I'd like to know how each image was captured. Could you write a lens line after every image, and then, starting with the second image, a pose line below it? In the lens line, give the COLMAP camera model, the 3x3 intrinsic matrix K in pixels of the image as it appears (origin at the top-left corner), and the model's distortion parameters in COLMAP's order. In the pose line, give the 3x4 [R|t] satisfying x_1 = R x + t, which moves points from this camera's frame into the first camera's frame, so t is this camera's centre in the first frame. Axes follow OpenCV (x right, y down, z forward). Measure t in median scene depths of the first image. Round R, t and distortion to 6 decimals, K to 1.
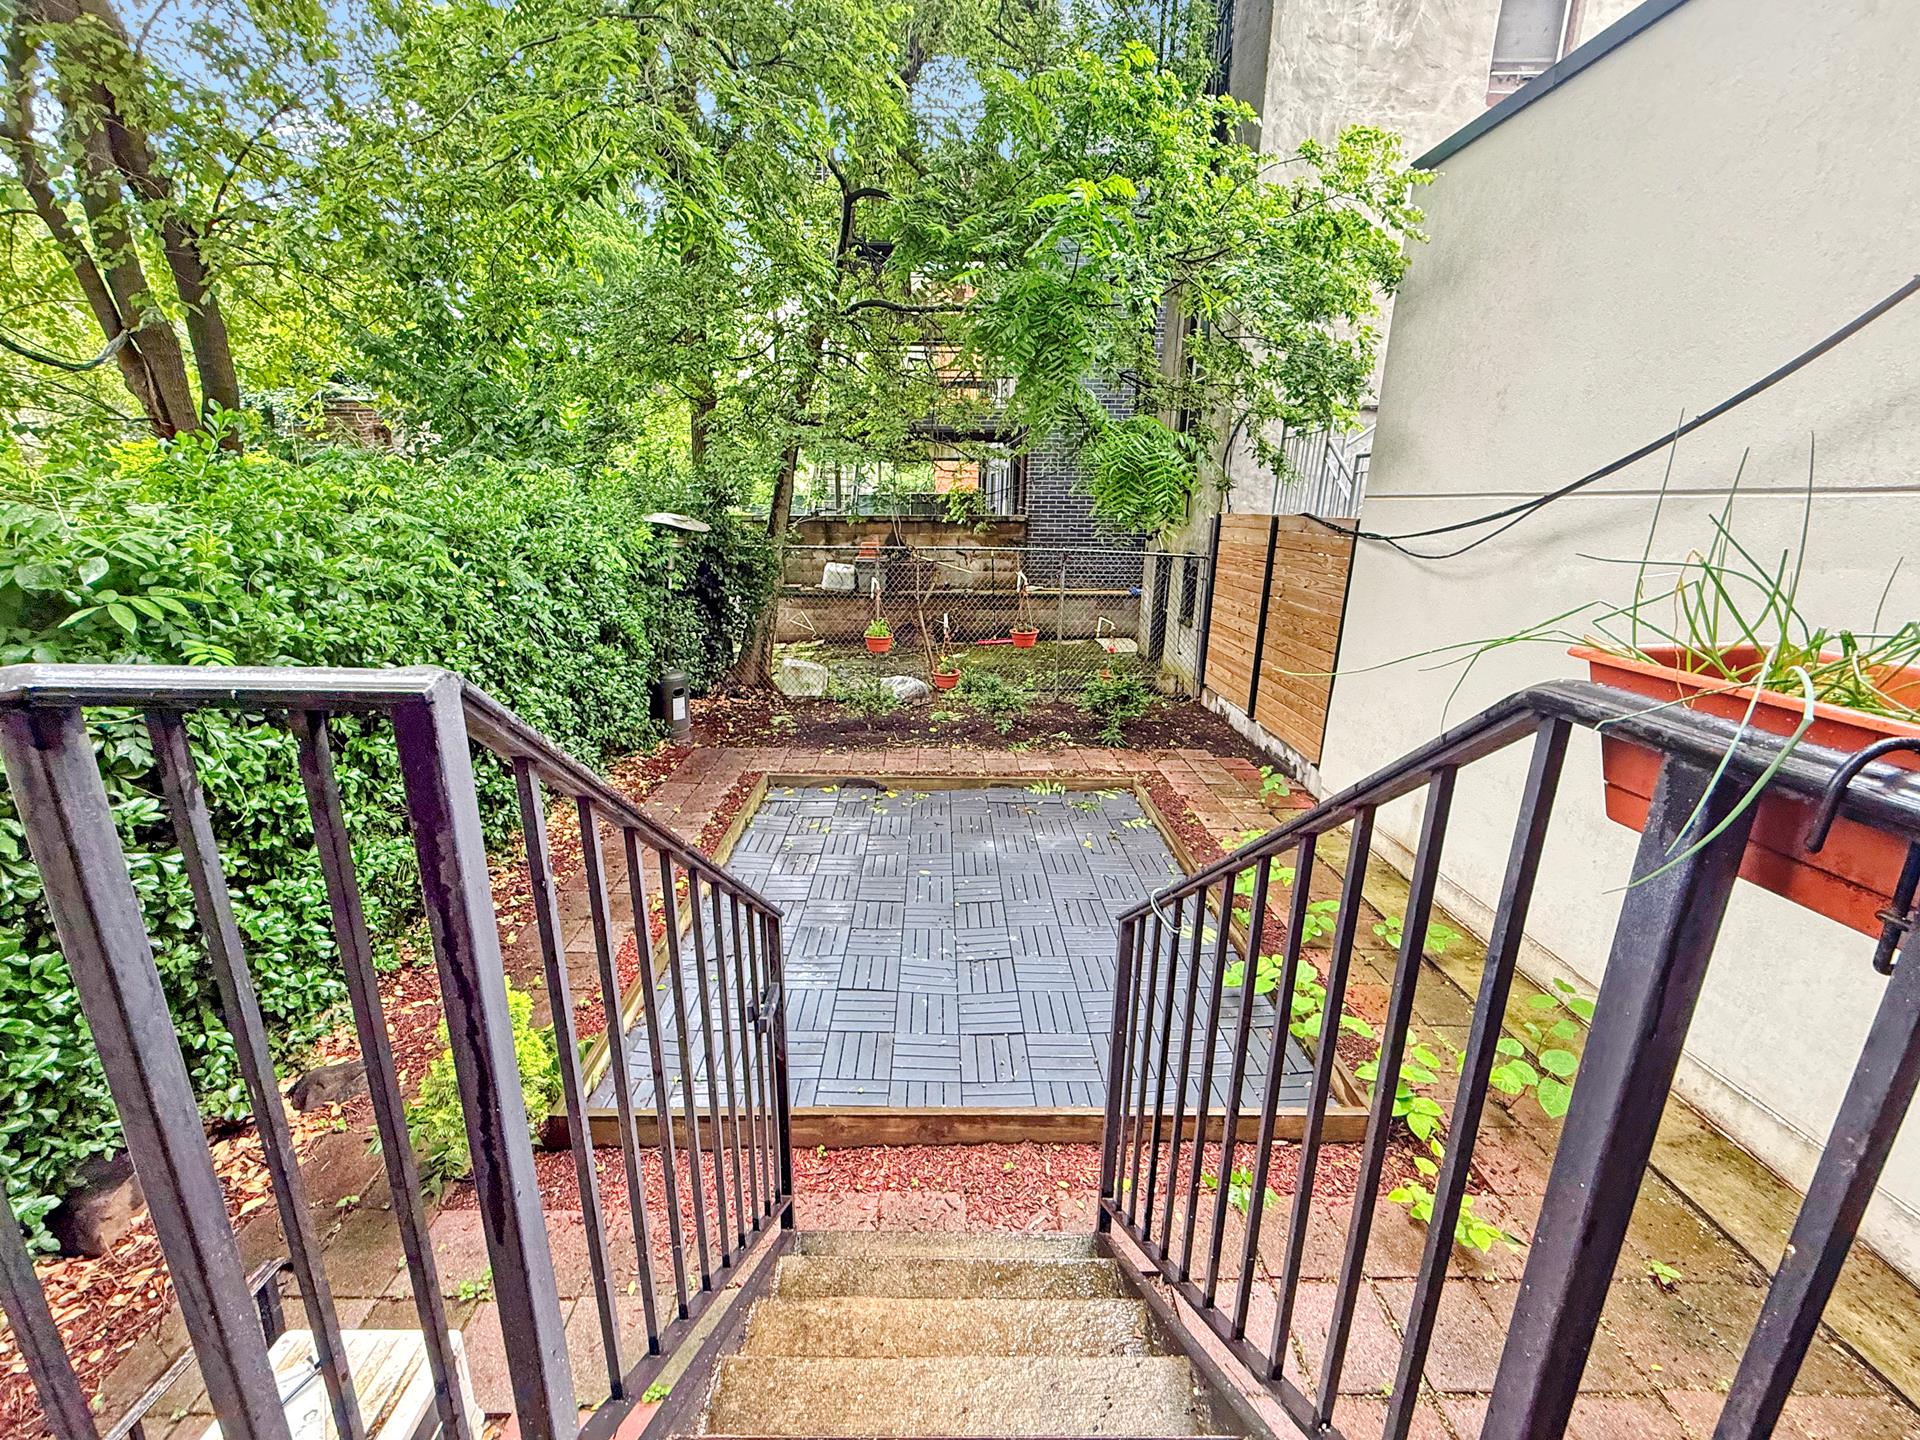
lens RADIAL K [[760.0, 0, 960.0], [0, 760.0, 720.0], [0, 0, 1]] dist [0.000506, 0.000041]
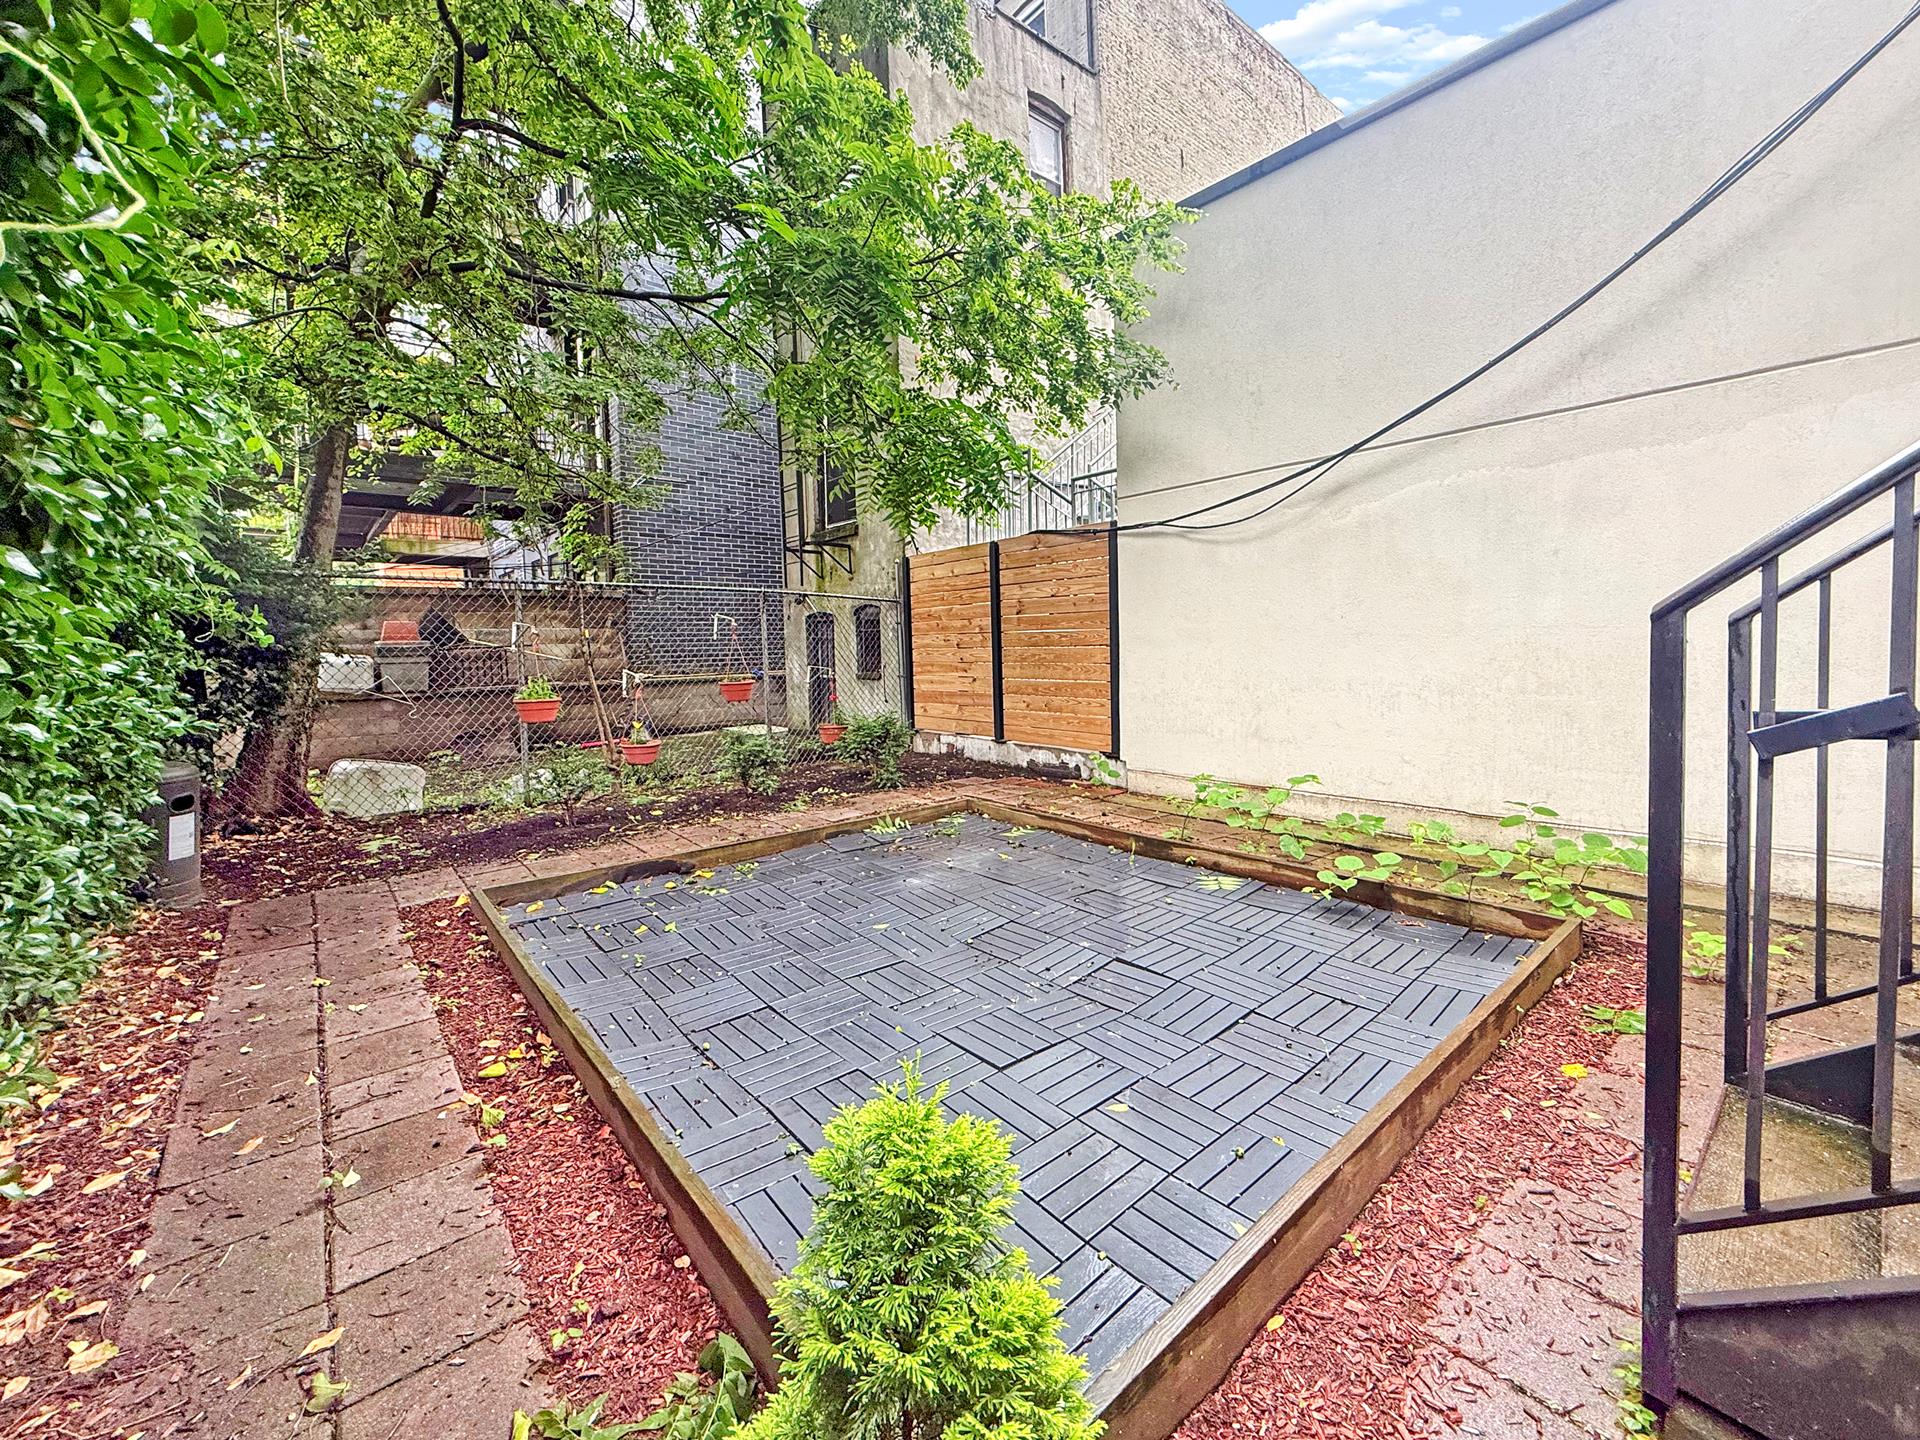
lens RADIAL K [[774.3, 0, 964.2], [0, 774.3, 688.5], [0, 0, 1]] dist [0.000690, 0.000047]
pose [[0.765714, -0.061778, 0.640207, -0.263612], [0.212330, 0.963853, -0.160947, 0.076266], [-0.607123, 0.259175, 0.751153, 0.233231]]
